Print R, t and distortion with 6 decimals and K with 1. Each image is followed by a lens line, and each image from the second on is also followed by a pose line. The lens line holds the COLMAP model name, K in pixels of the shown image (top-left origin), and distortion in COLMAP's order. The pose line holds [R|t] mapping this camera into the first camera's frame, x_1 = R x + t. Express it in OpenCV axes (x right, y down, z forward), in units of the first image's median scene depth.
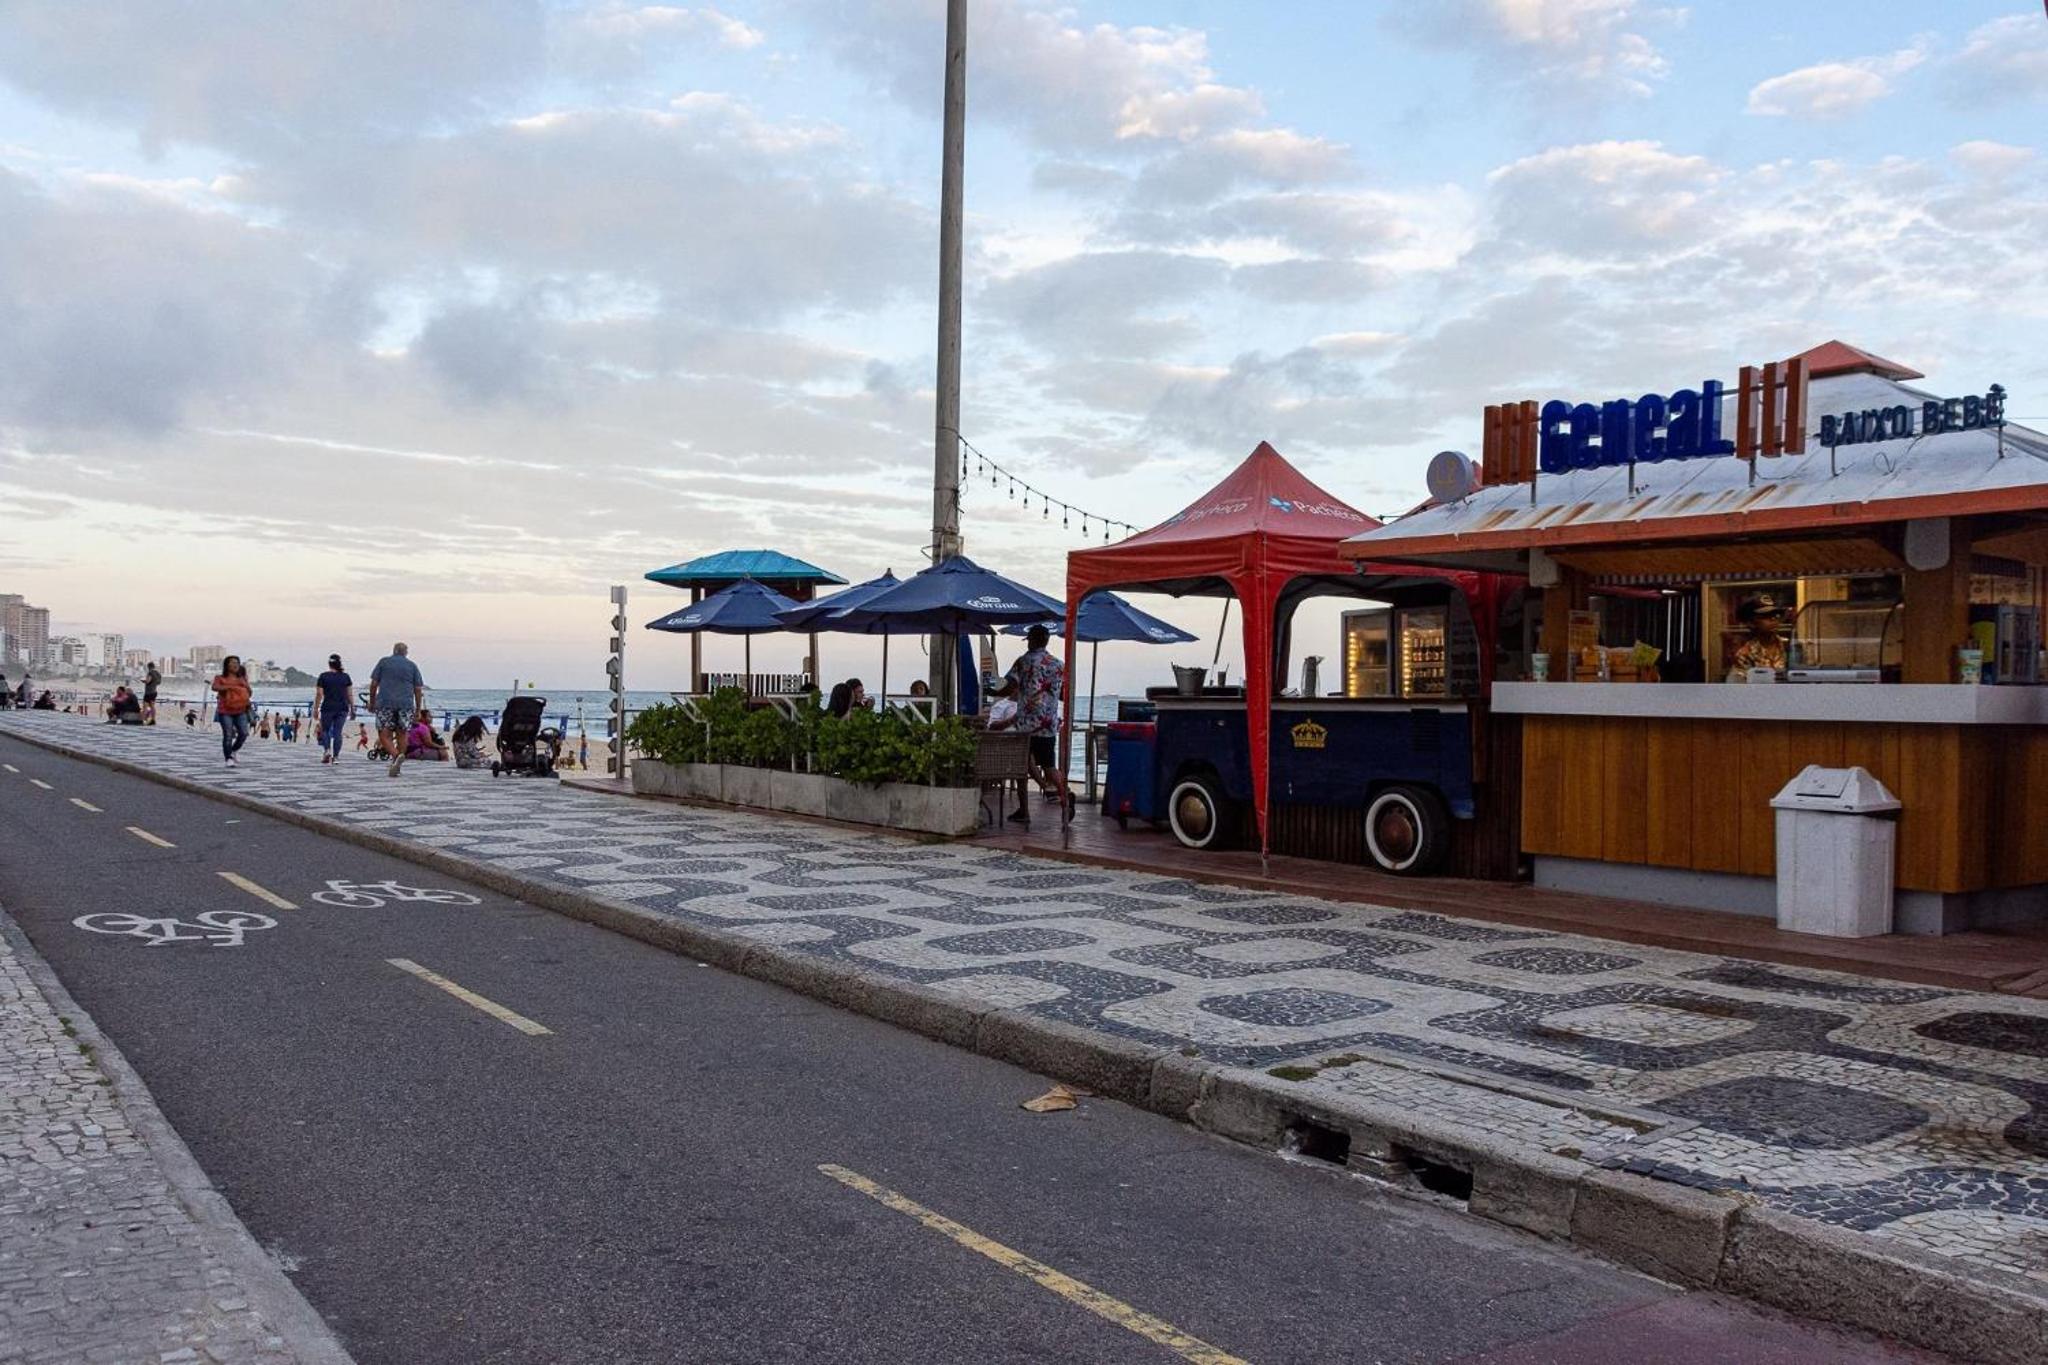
lens RADIAL K [[1569.1, 0, 1024.0], [0, 1569.1, 682.5], [0, 0, 1]] dist [0.004457, -0.003244]
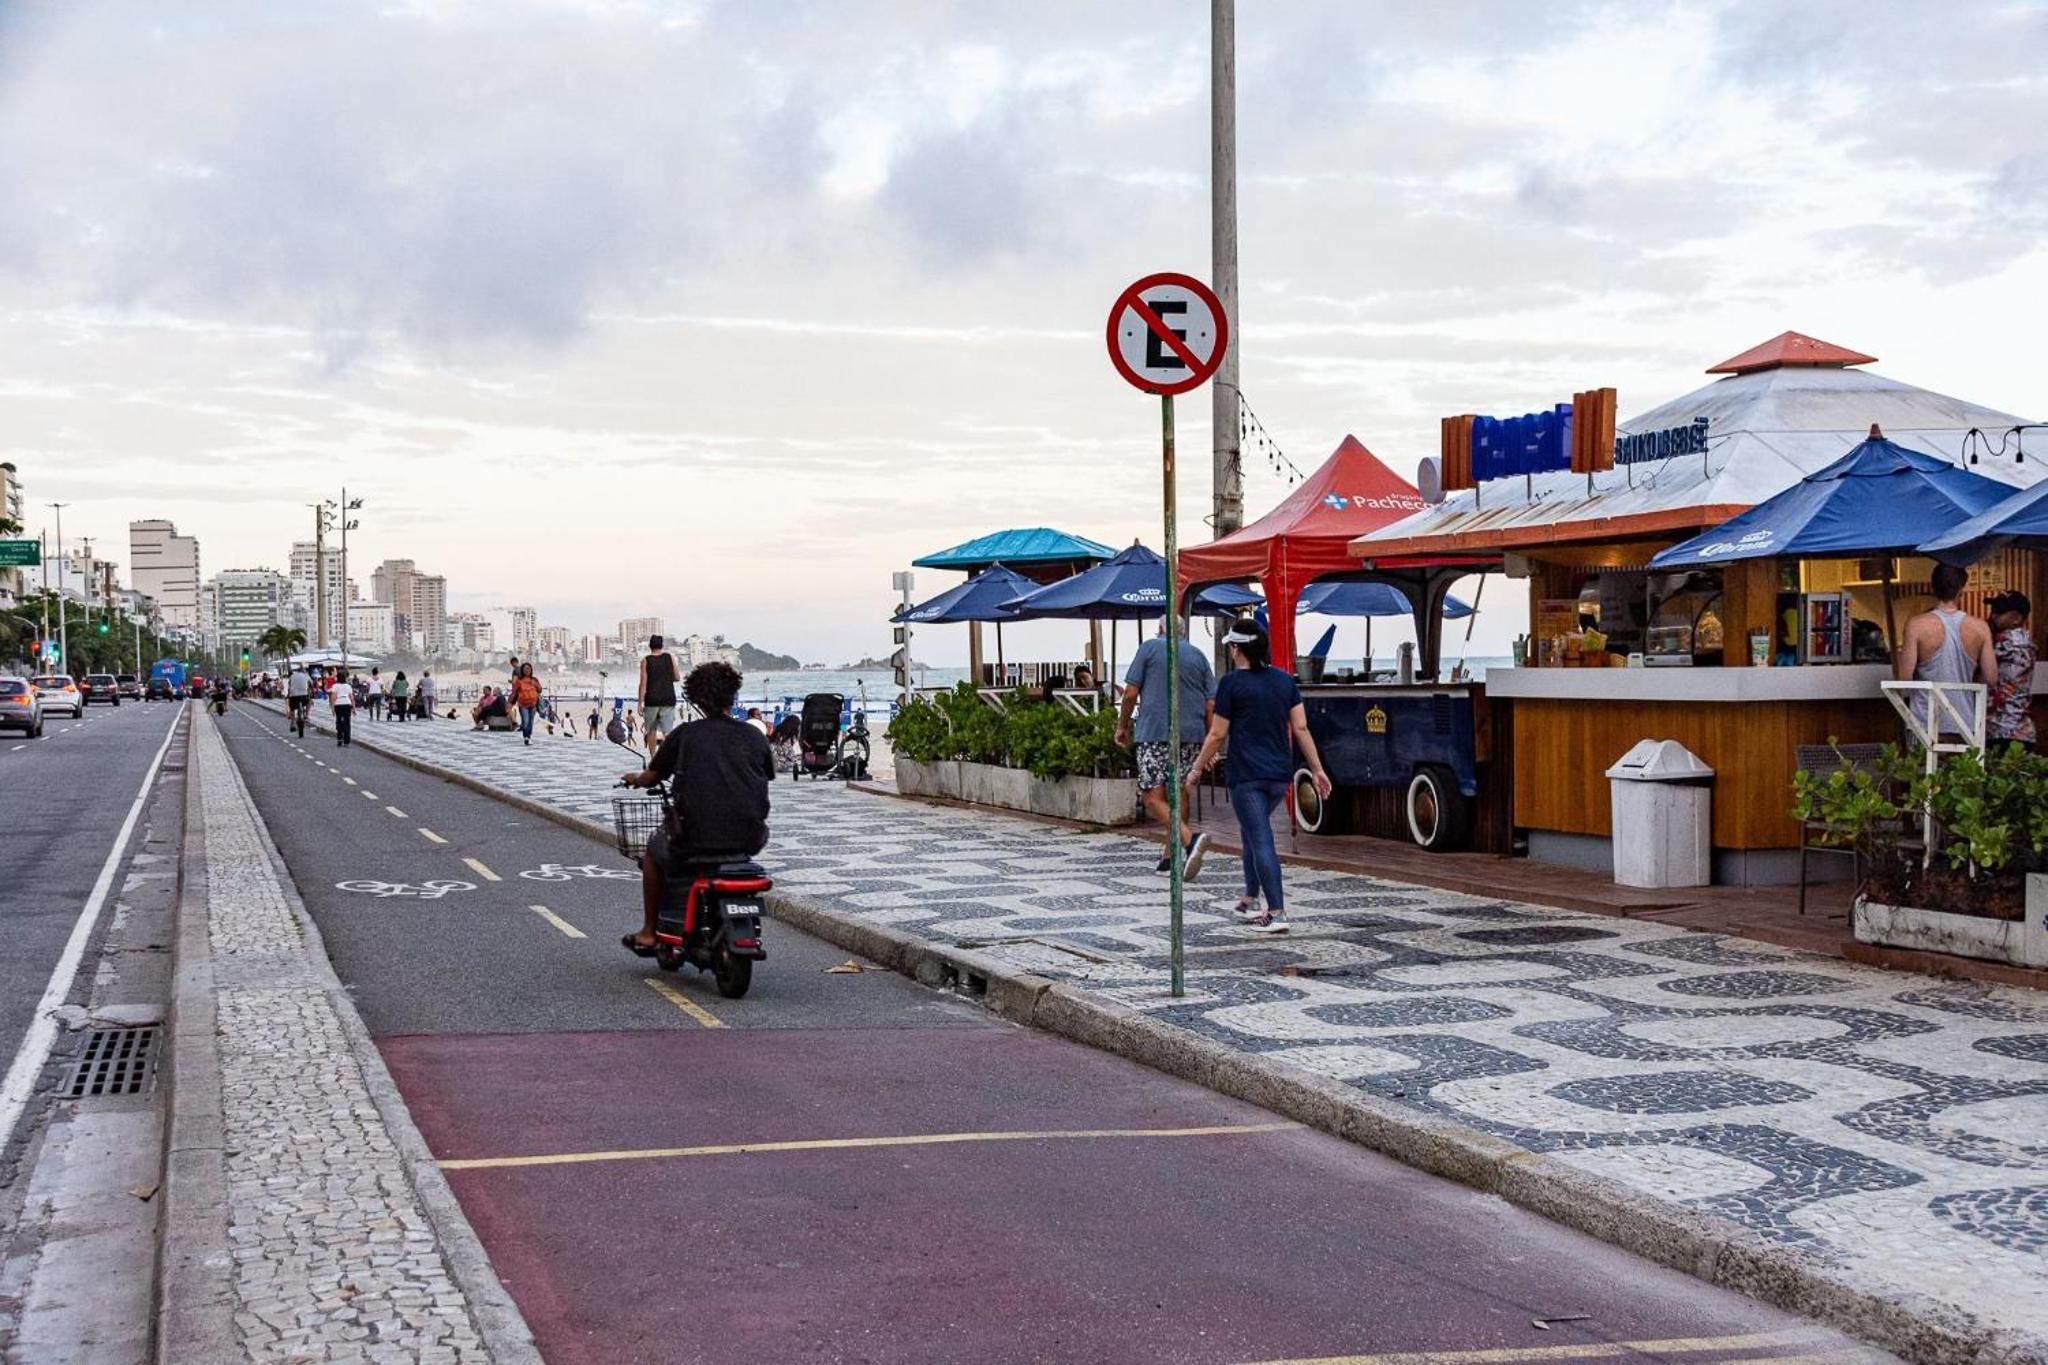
lens RADIAL K [[2420.1, 0, 1024.6], [0, 2420.1, 693.5], [0, 0, 1]] dist [-0.014129, 0.072309]
pose [[0.948013, -0.027263, -0.317060, 0.403042], [0.033978, 0.999300, 0.015669, -0.015138], [0.316411, -0.025627, 0.948276, -0.511798]]
